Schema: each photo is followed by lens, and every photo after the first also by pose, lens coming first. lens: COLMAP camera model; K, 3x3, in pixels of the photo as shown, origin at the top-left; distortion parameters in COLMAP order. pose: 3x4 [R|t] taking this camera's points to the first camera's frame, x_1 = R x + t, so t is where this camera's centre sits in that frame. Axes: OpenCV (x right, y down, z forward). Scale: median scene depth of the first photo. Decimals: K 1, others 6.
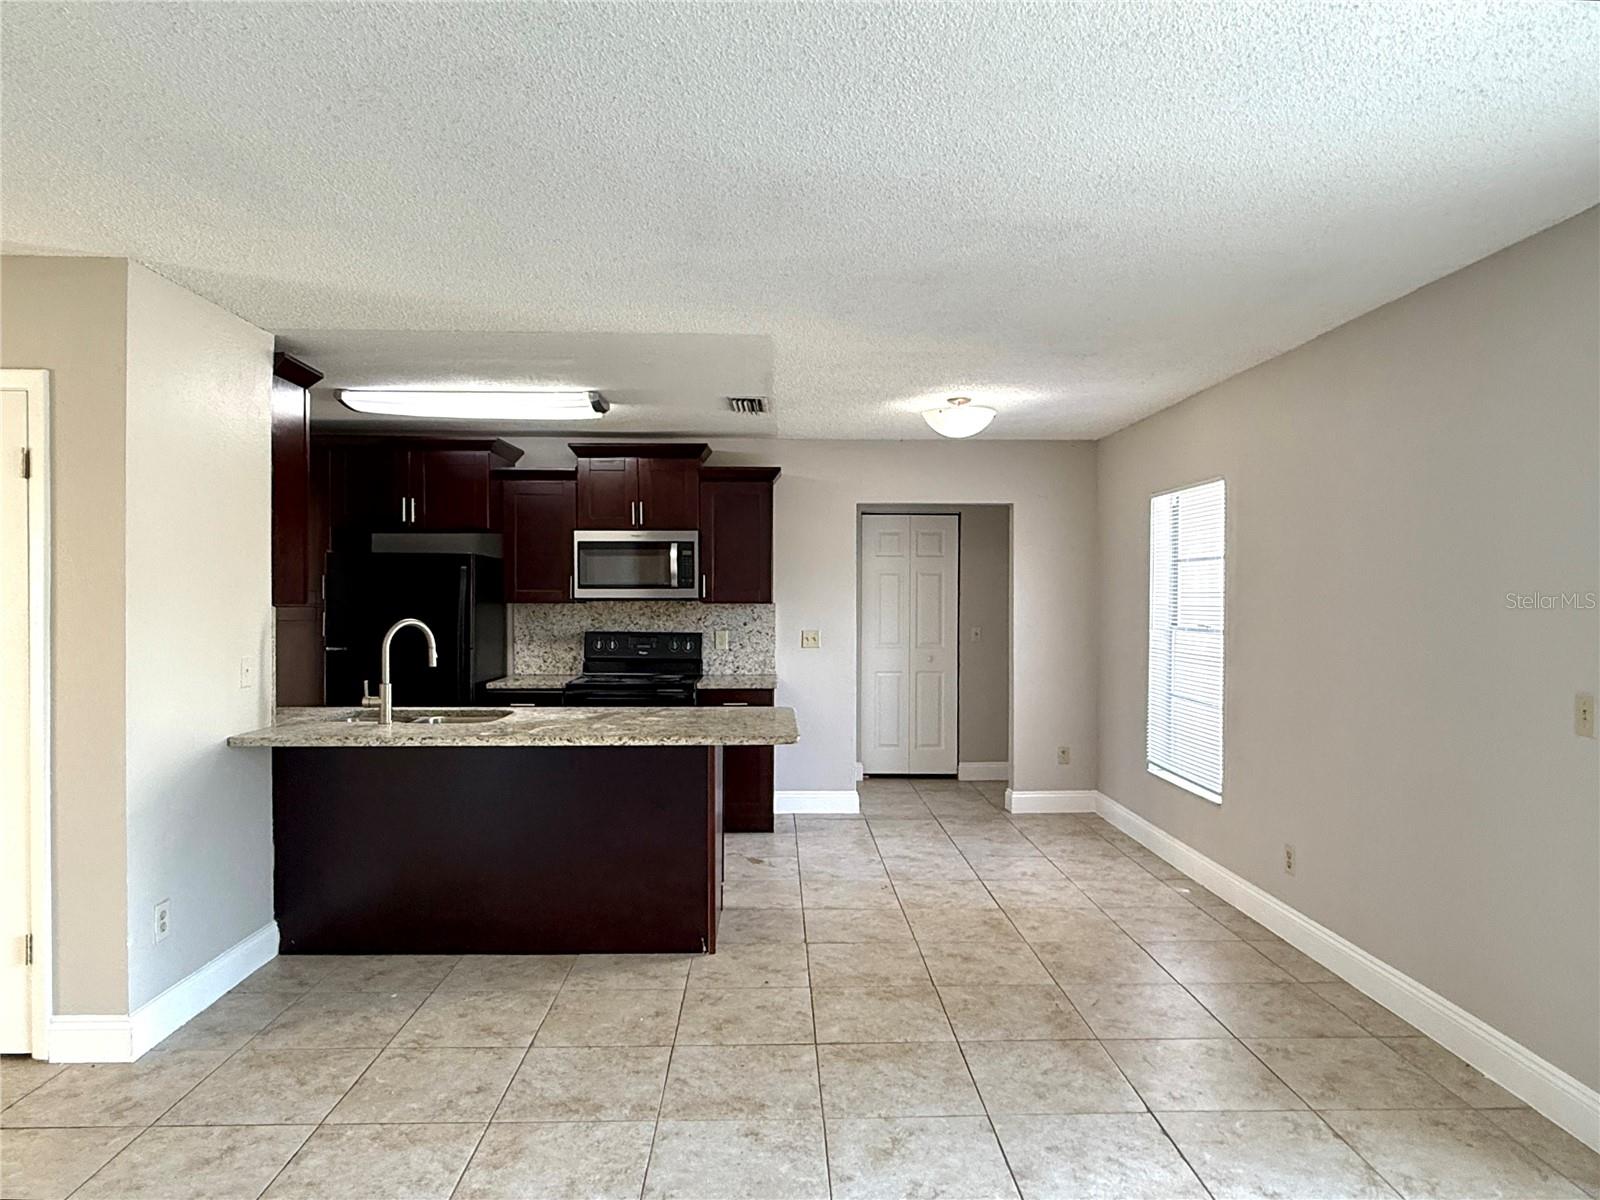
lens RADIAL K [[989.1, 0, 805.8], [0, 989.1, 599.9], [0, 0, 1]] dist [-0.013165, 0.009363]
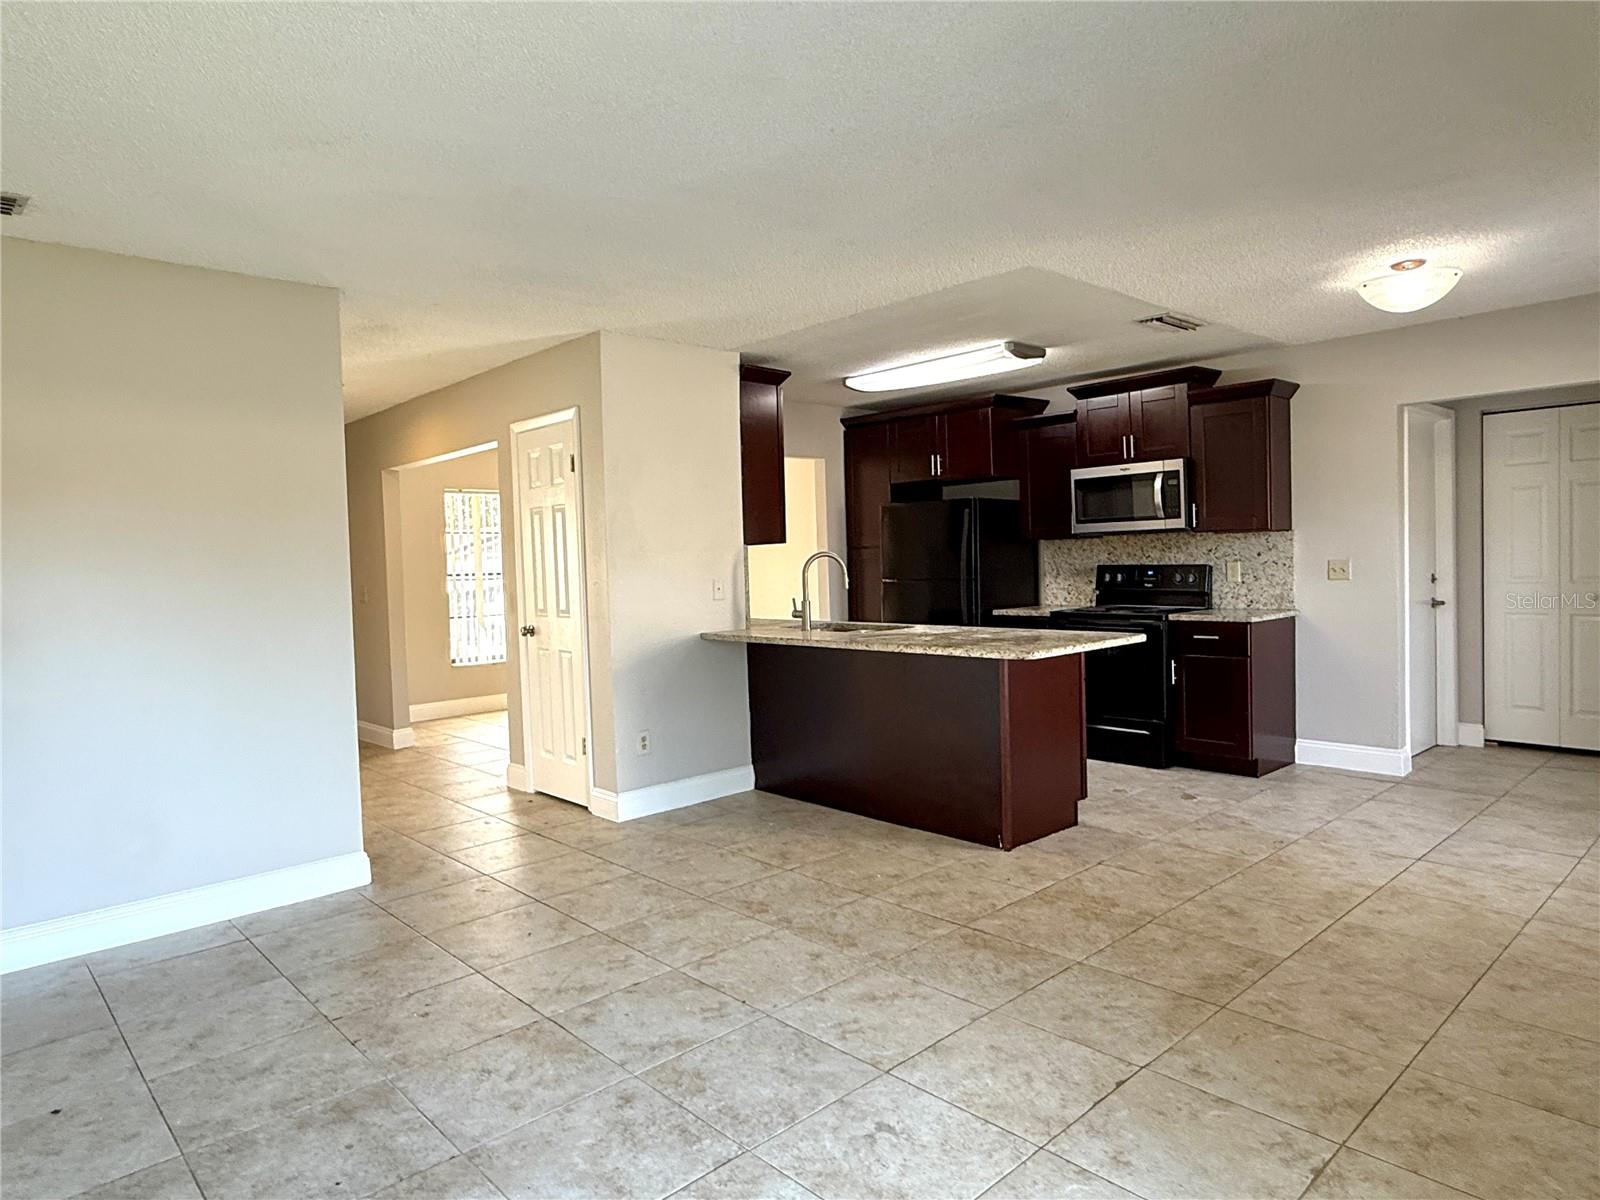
lens RADIAL K [[989.1, 0, 823.7], [0, 989.1, 594.7], [0, 0, 1]] dist [-0.013165, 0.009363]
pose [[0.659617, 0.005845, -0.751579, 0.437422], [0.027927, 0.999089, 0.032279, 0.025392], [0.751083, -0.042281, 0.658853, 0.105044]]
